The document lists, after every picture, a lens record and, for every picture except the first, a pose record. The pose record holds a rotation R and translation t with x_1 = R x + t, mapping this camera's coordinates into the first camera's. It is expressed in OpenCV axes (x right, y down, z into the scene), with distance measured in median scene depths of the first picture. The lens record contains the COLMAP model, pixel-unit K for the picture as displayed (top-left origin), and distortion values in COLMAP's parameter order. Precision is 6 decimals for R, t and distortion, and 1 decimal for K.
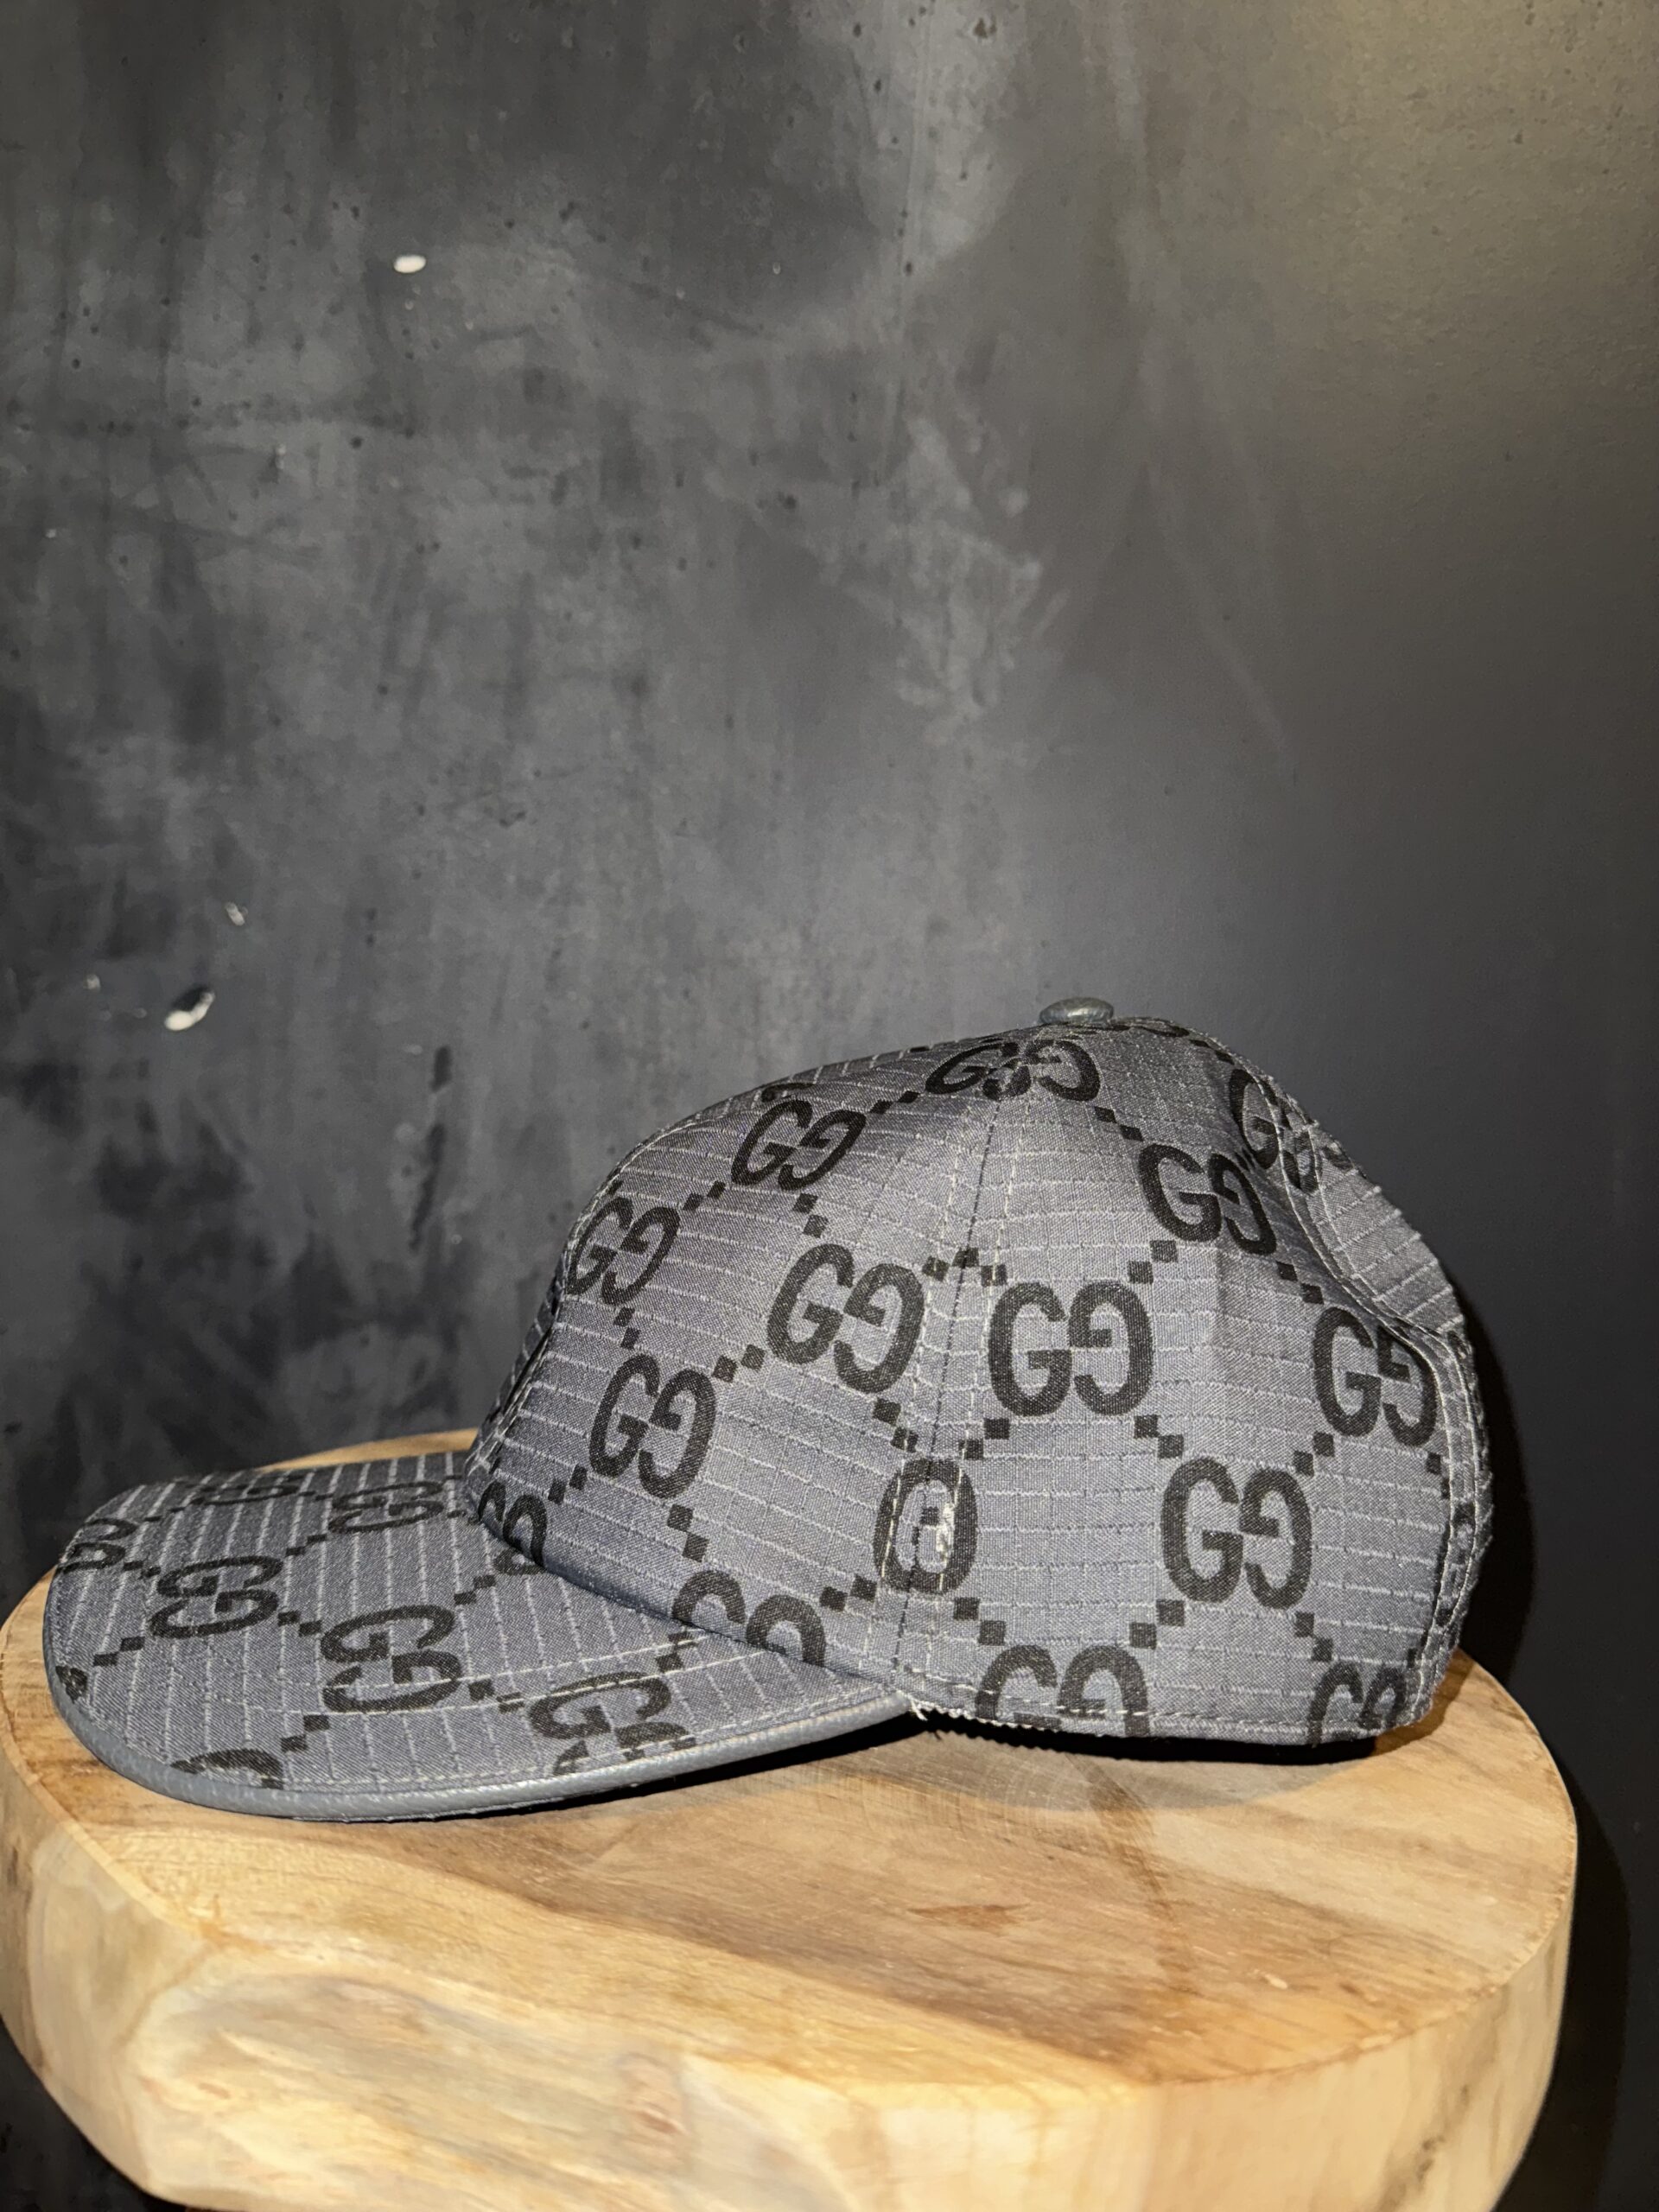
lens RADIAL K [[1565.6, 0, 823.2], [0, 1565.6, 1098.2], [0, 0, 1]] dist [-0.024114, -0.000046]
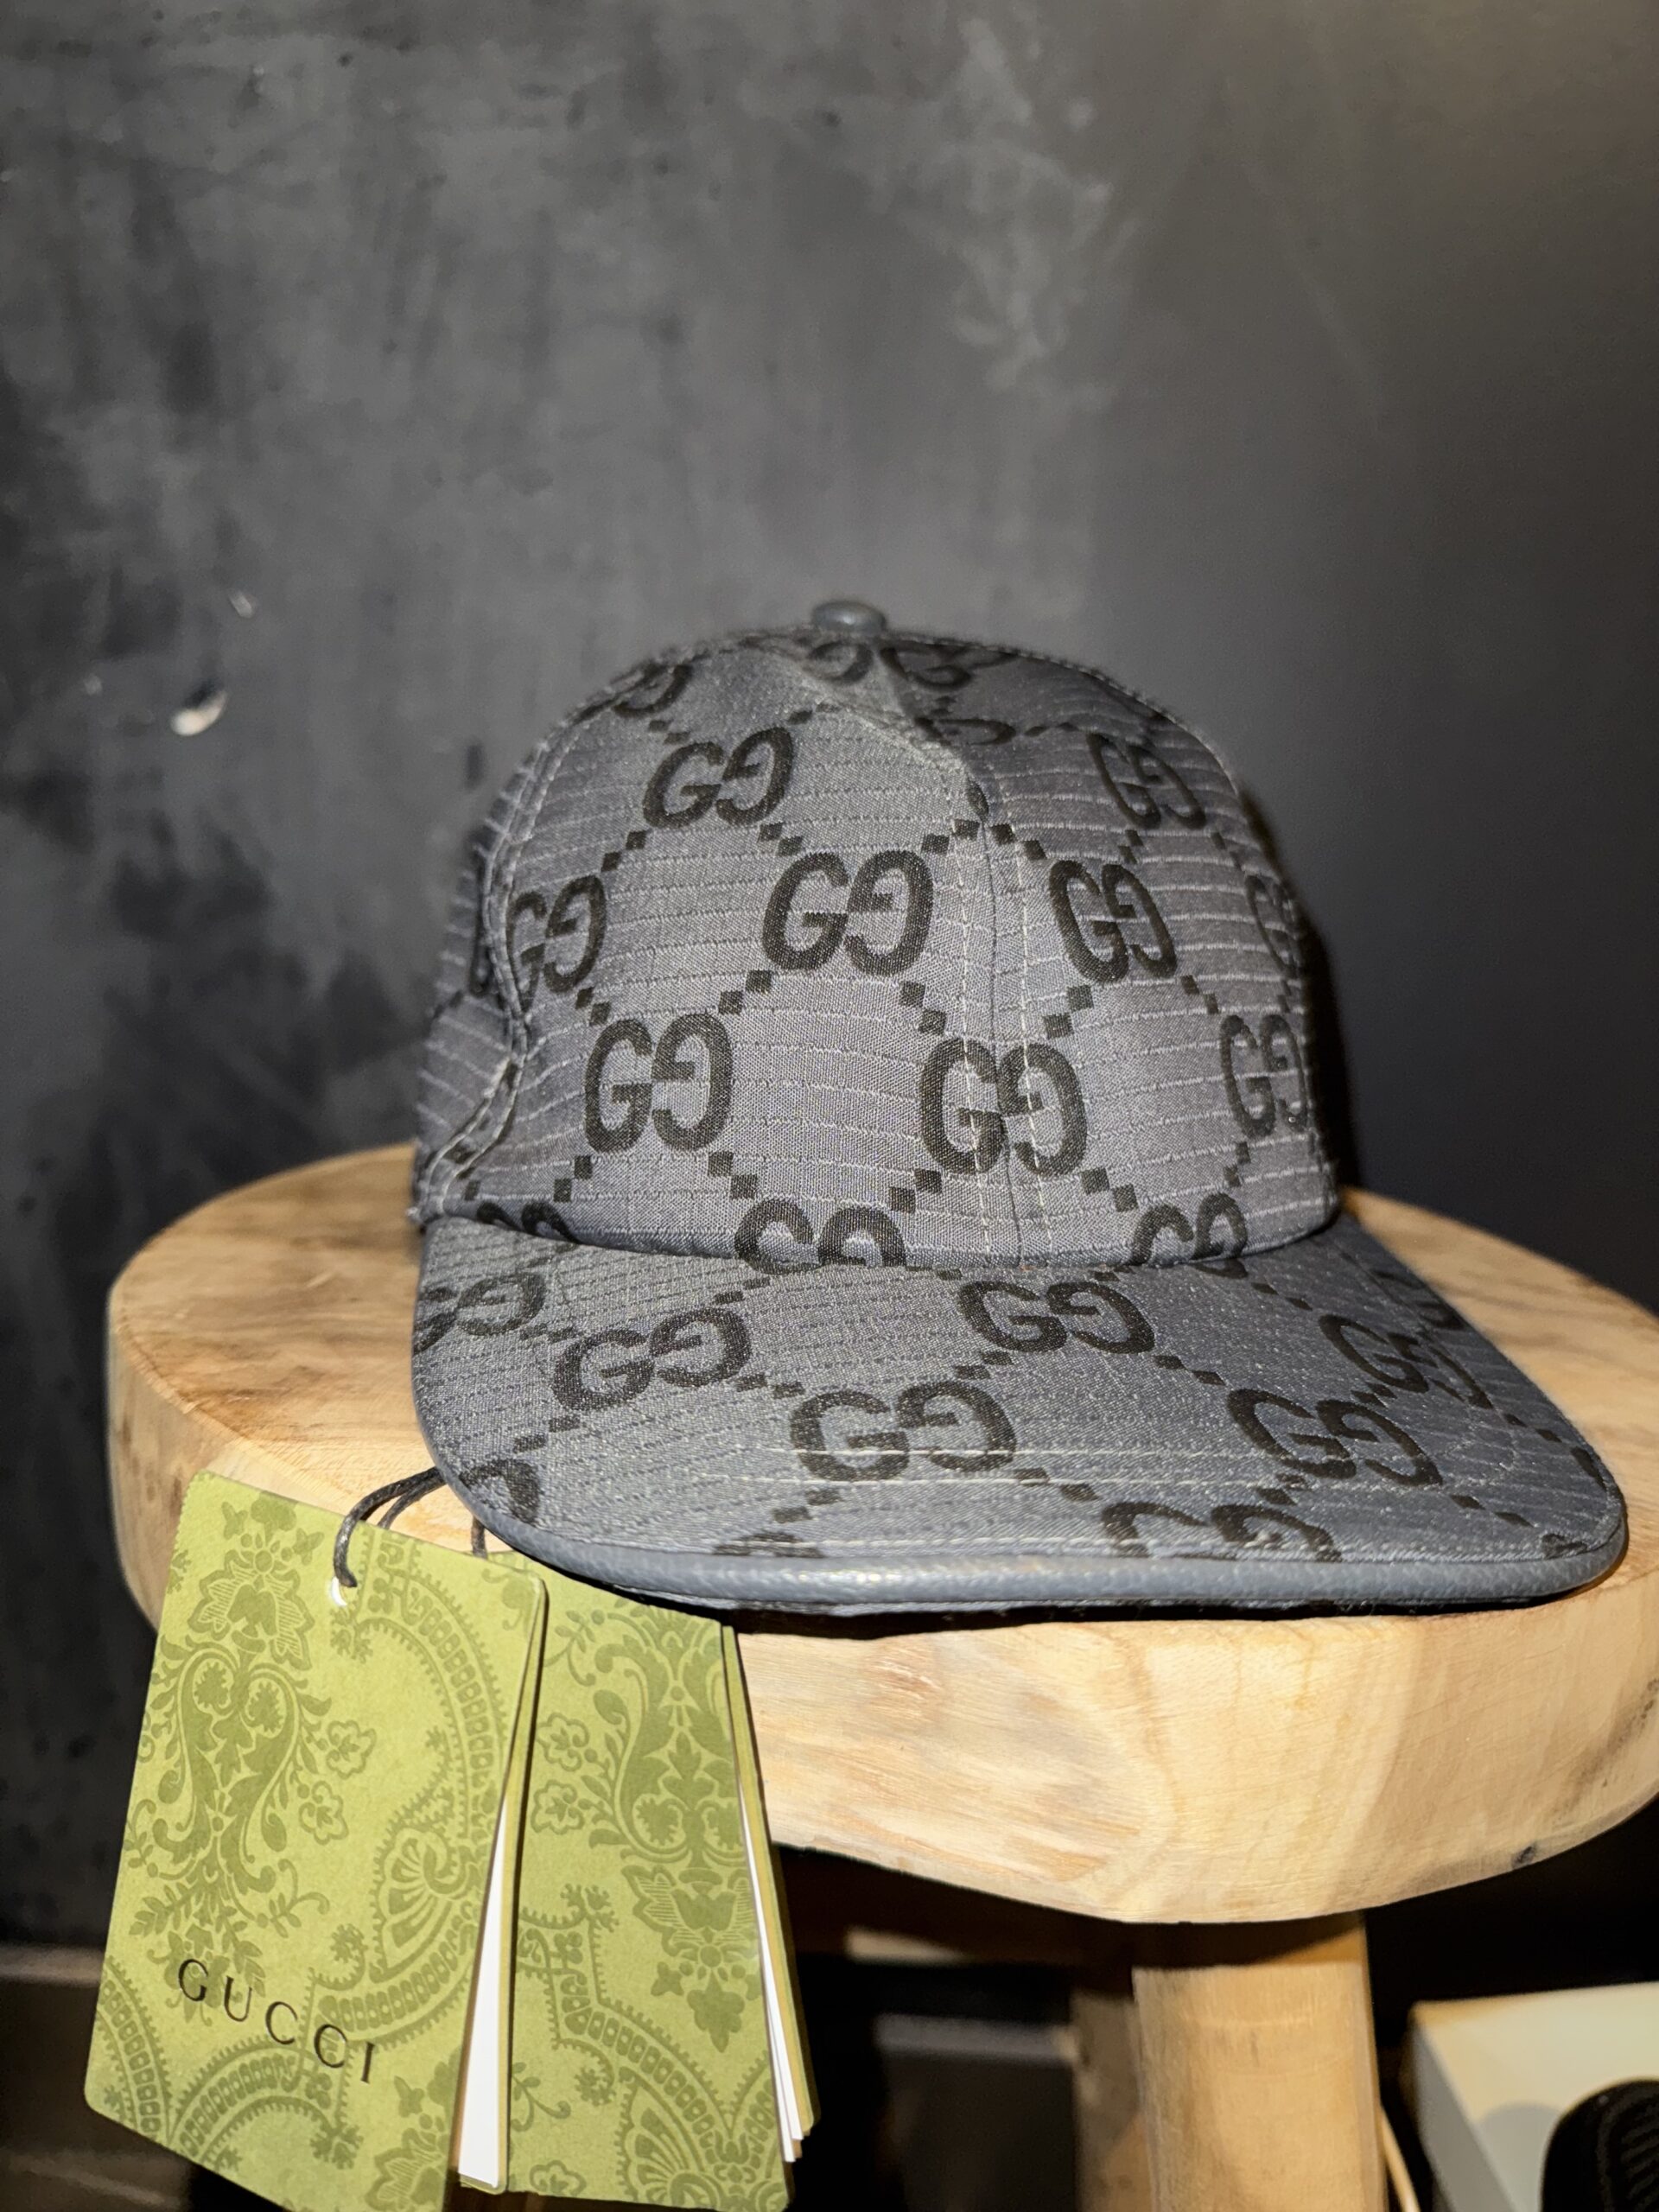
lens RADIAL K [[1590.9, 0, 858.9], [0, 1590.9, 1077.5], [0, 0, 1]] dist [-0.040225, 0.010140]
pose [[0.998919, -0.032129, 0.033588, -0.133946], [0.027621, 0.991517, 0.127009, 0.135325], [-0.037384, -0.125944, 0.991333, 0.057413]]
